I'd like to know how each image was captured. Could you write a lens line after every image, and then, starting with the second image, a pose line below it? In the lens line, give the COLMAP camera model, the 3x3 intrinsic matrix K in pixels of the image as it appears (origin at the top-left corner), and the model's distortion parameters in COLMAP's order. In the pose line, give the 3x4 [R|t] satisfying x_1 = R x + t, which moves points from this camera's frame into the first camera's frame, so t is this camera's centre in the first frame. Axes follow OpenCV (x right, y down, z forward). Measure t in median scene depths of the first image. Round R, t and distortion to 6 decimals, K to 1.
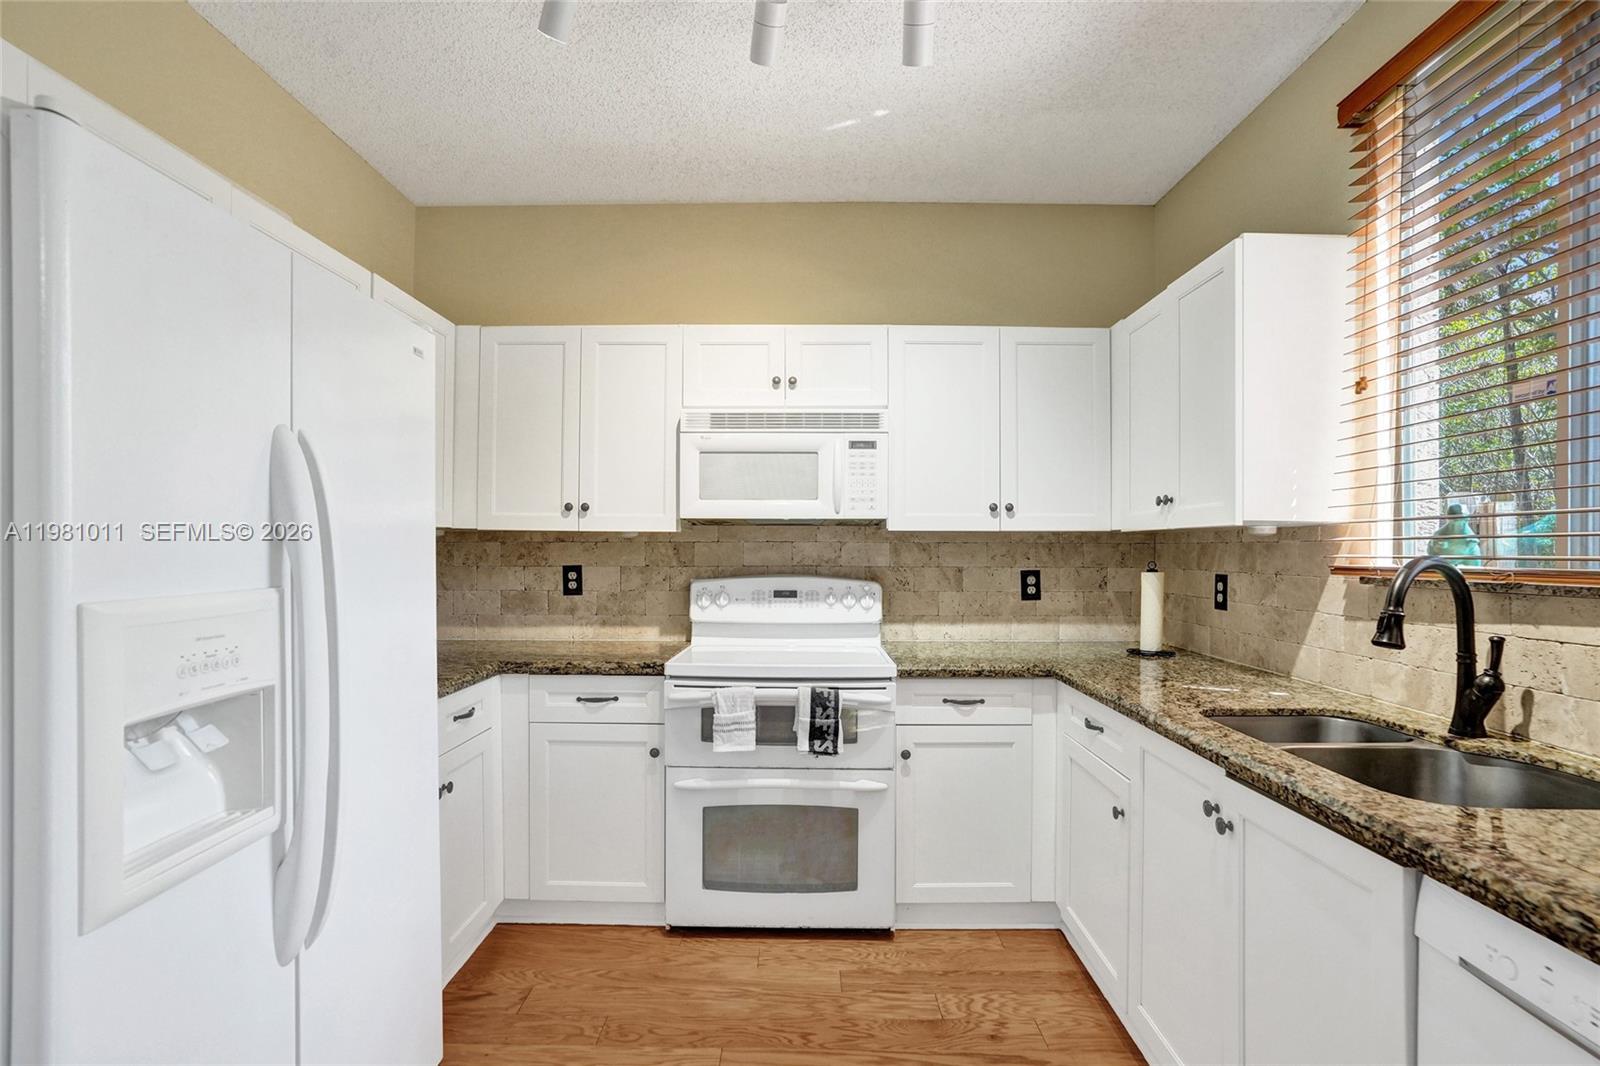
lens RADIAL K [[778.9, 0, 804.3], [0, 778.9, 544.3], [0, 0, 1]] dist [-0.056657, 0.031982]
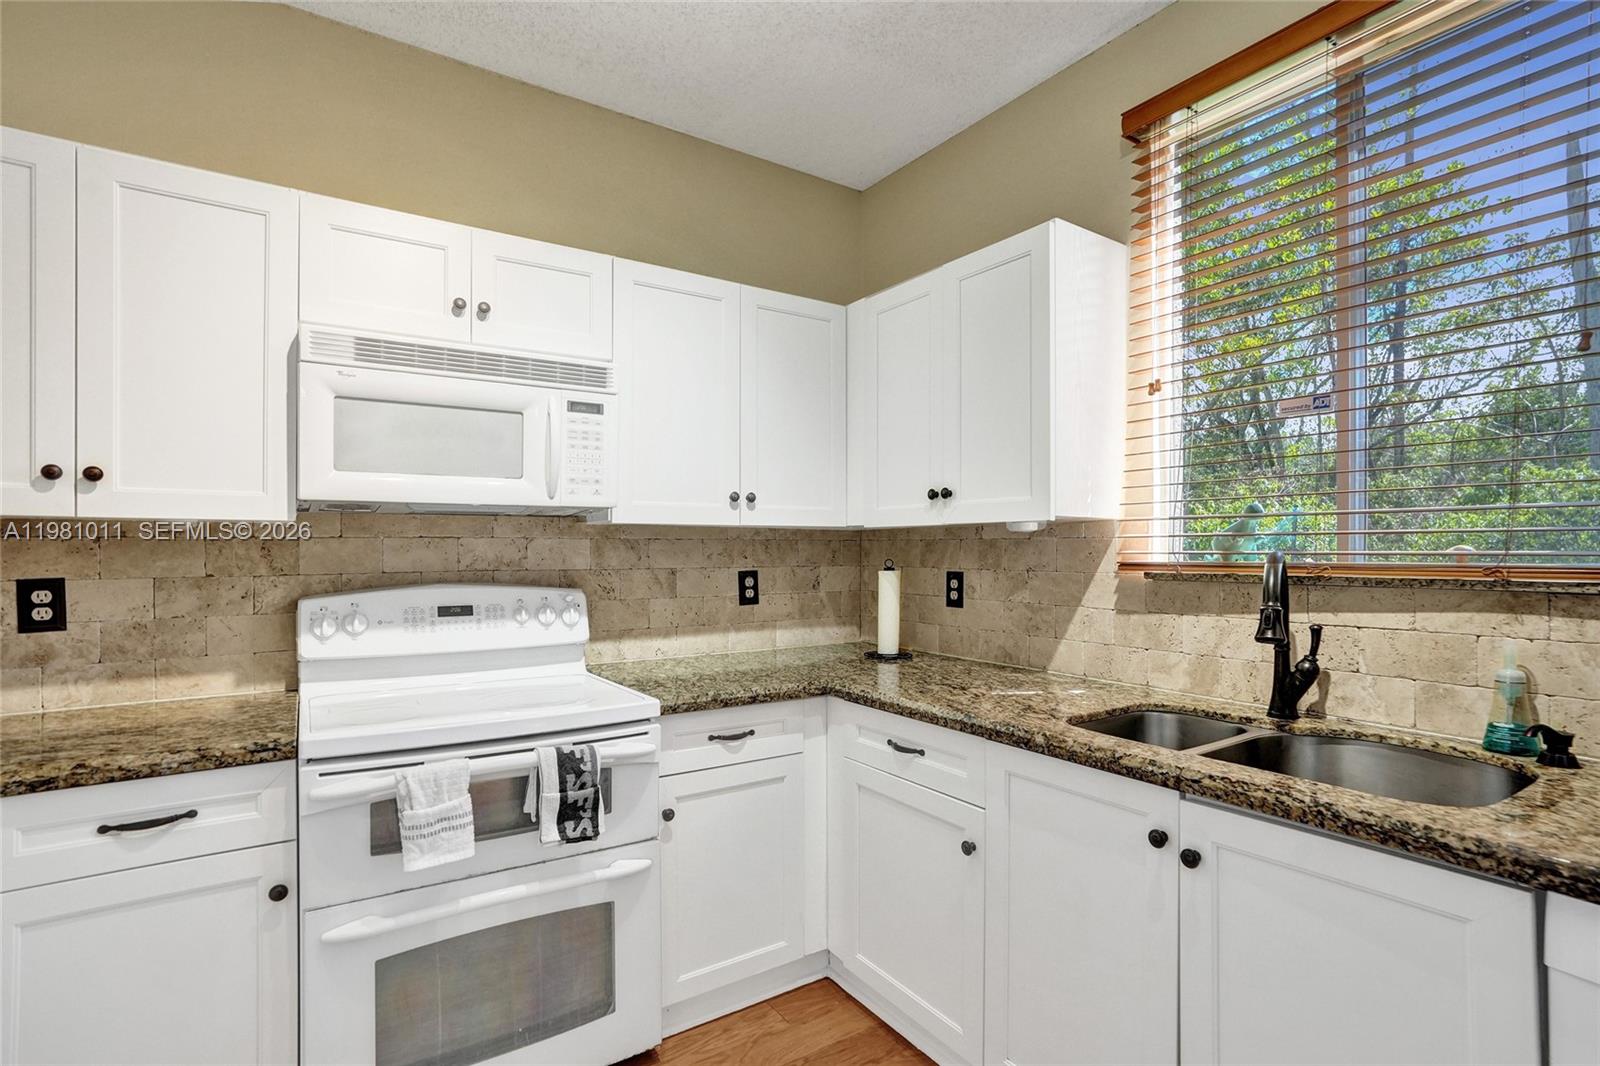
lens RADIAL K [[768.6, 0, 799.9], [0, 768.6, 549.4], [0, 0, 1]] dist [-0.055325, 0.031236]
pose [[0.831112, -0.005107, 0.556081, -0.181890], [0.000016, 0.999958, 0.009160, 0.001578], [-0.556104, -0.007604, 0.831078, 0.306562]]
